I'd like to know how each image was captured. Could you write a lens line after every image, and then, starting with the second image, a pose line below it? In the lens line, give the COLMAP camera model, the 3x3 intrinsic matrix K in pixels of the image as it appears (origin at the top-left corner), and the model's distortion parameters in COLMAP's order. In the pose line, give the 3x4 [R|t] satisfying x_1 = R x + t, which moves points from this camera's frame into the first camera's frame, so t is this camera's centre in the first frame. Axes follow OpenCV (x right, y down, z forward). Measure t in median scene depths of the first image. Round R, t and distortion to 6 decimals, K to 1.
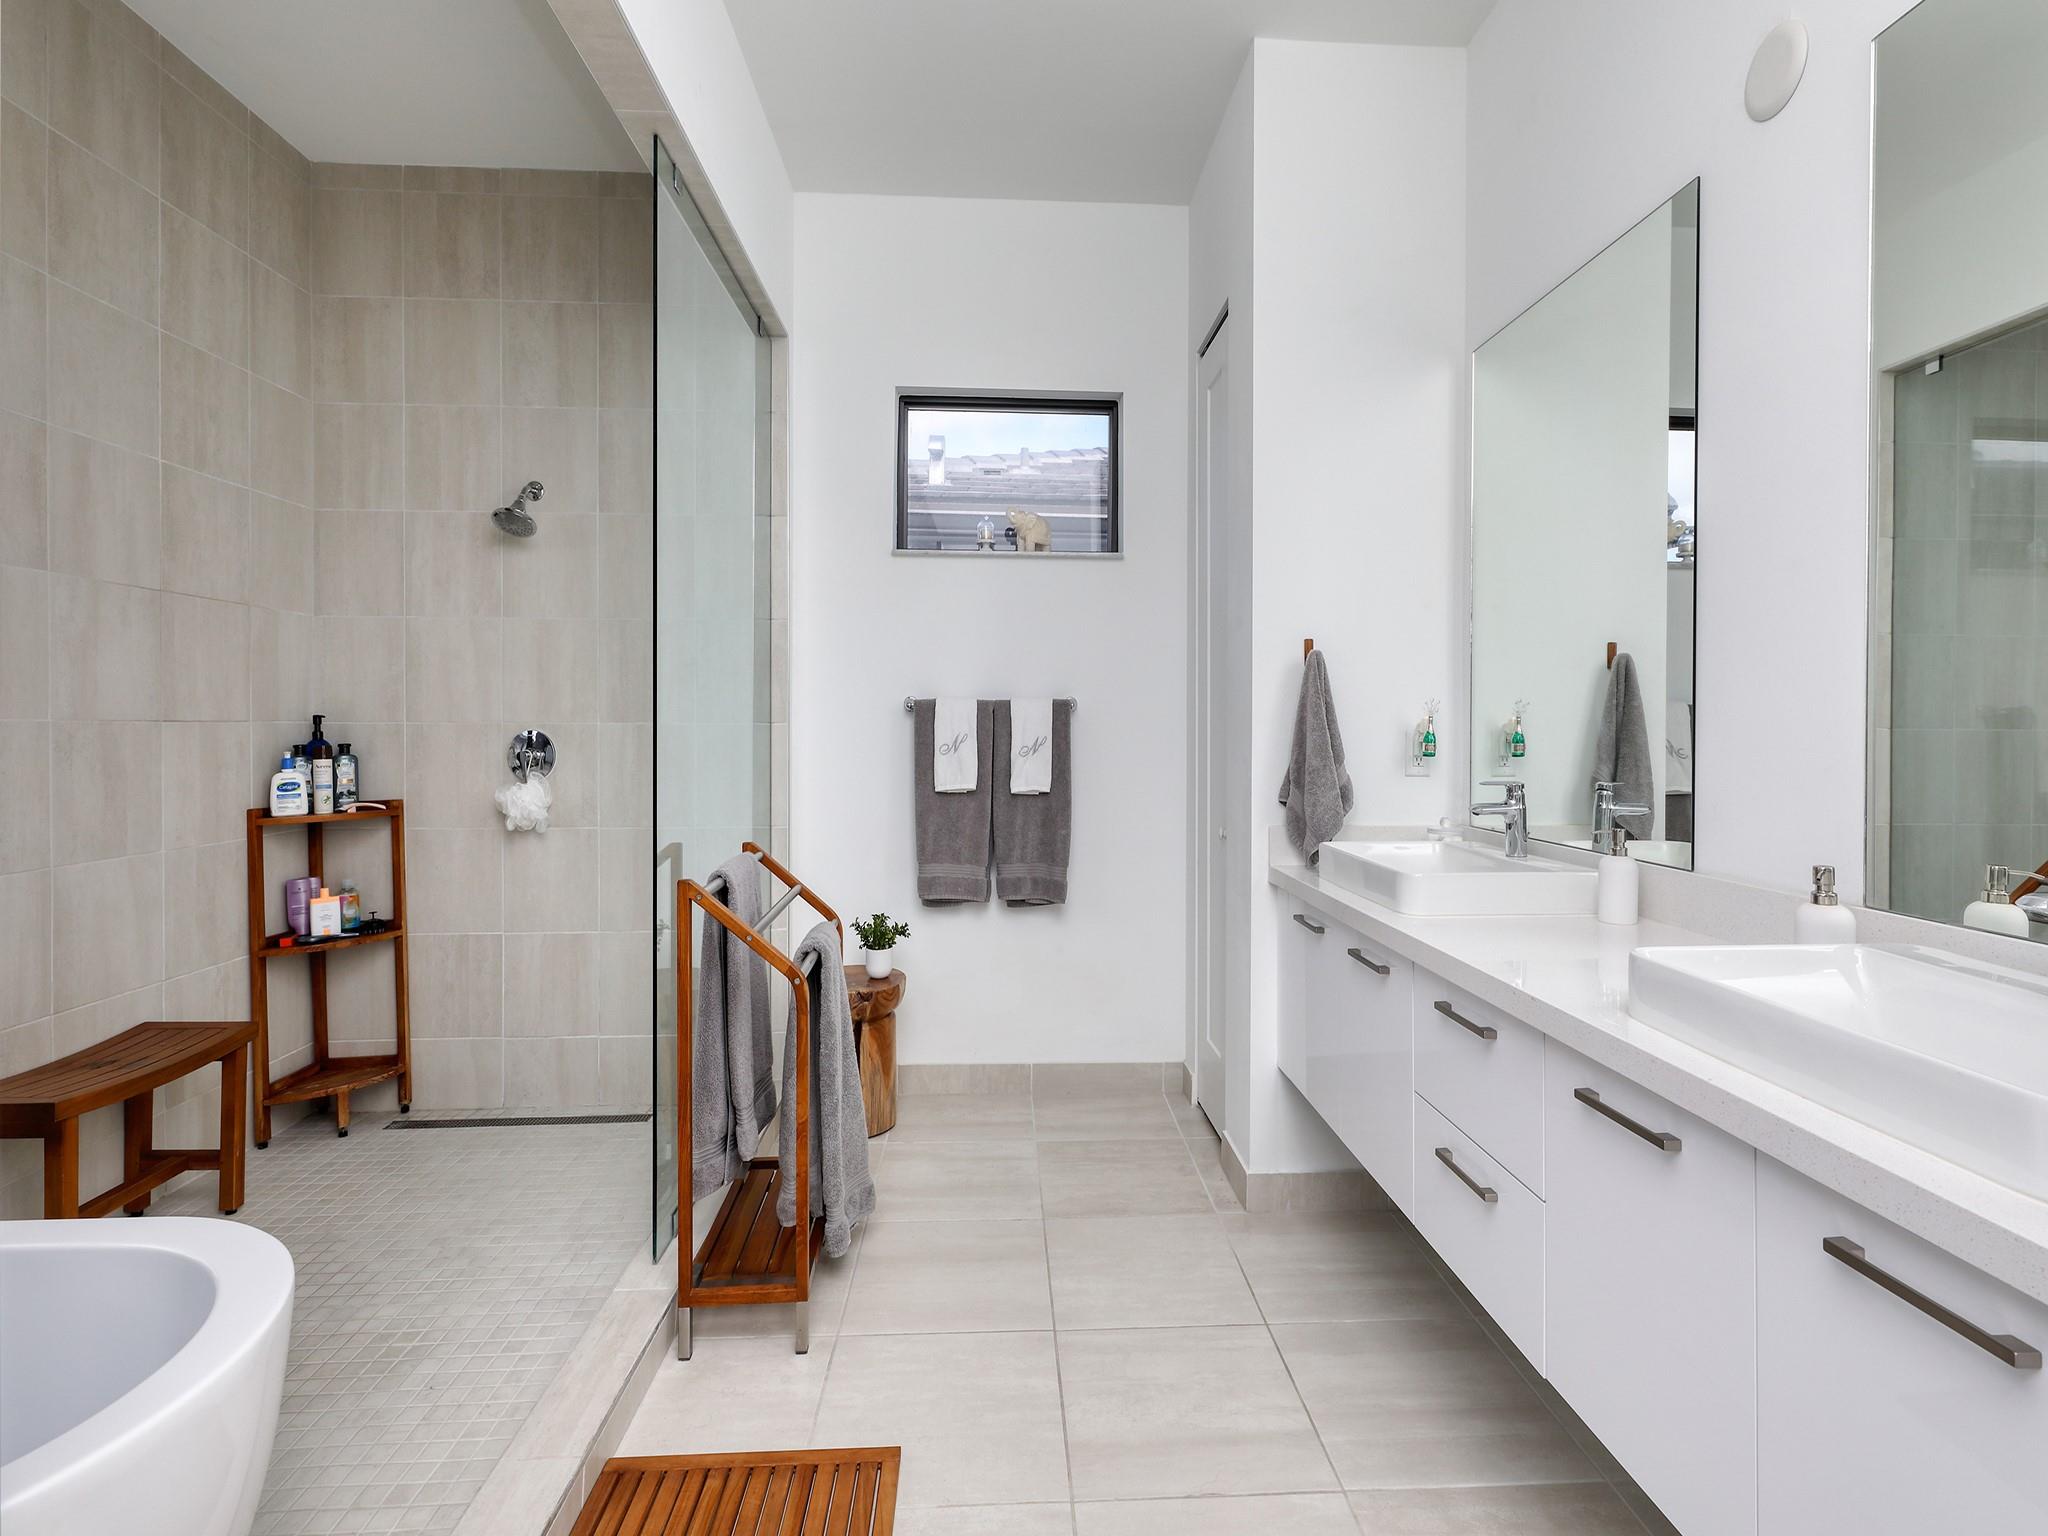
lens RADIAL K [[978.2, 0, 1029.0], [0, 978.2, 738.0], [0, 0, 1]] dist [0.022228, 0.000273]
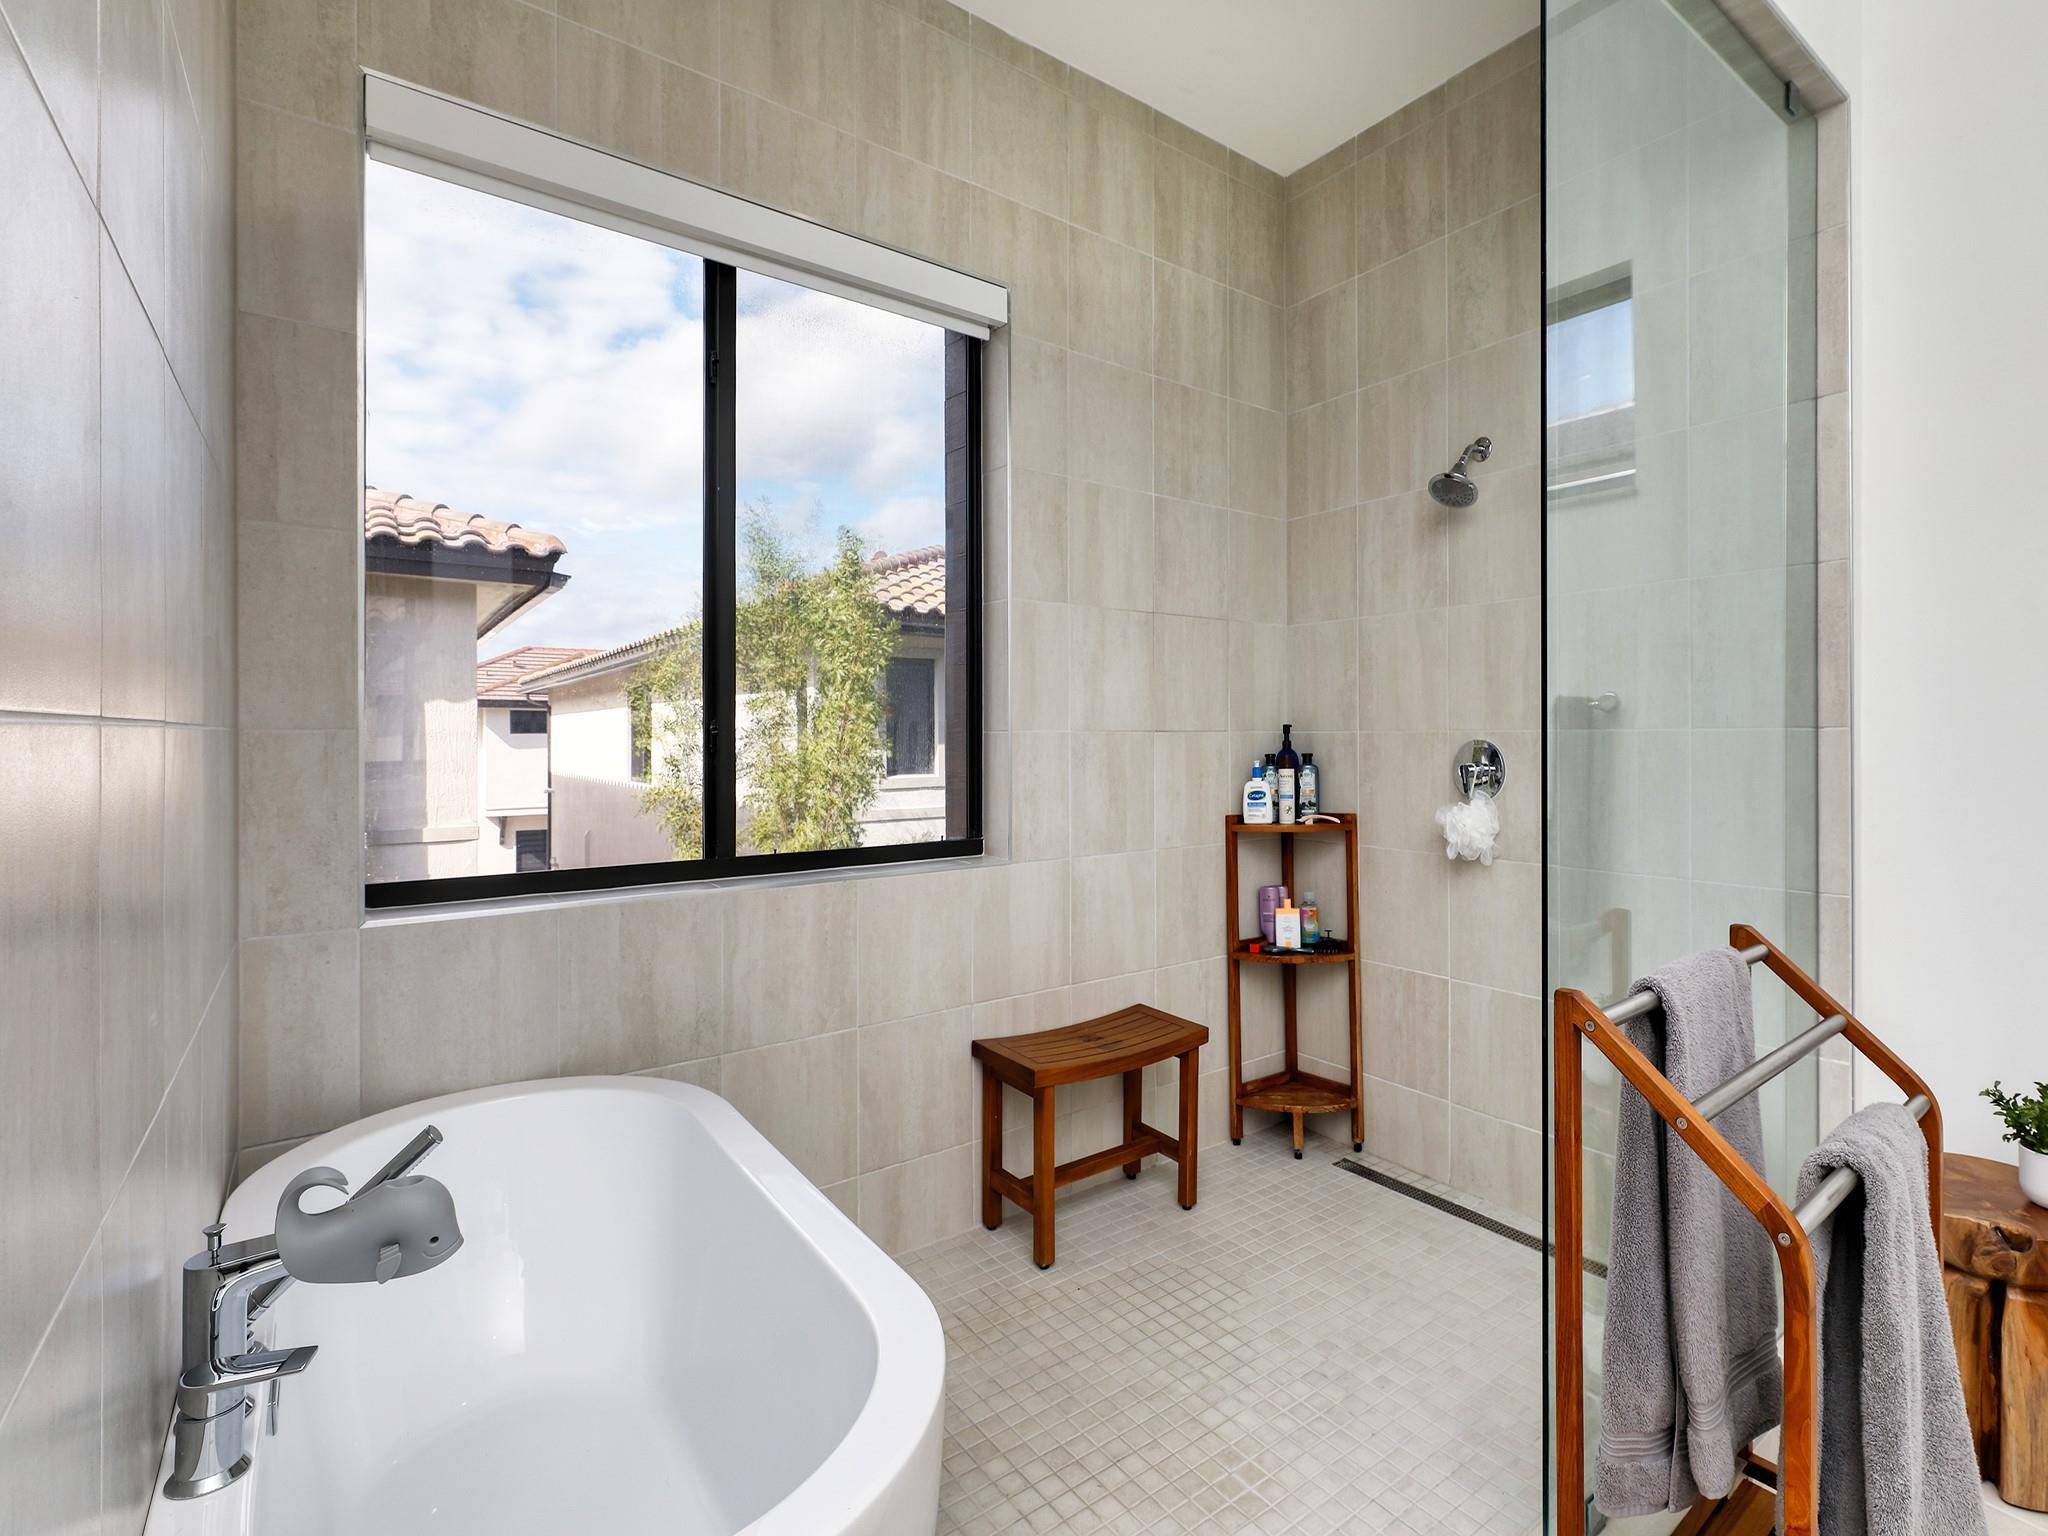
lens RADIAL K [[1045.6, 0, 1024.8], [0, 1045.6, 734.4], [0, 0, 1]] dist [-0.002996, 0.001749]
pose [[0.580460, -0.004165, -0.814278, -0.012835], [-0.006490, 0.999931, -0.009741, -0.001245], [0.814263, 0.010939, 0.580393, 0.183897]]
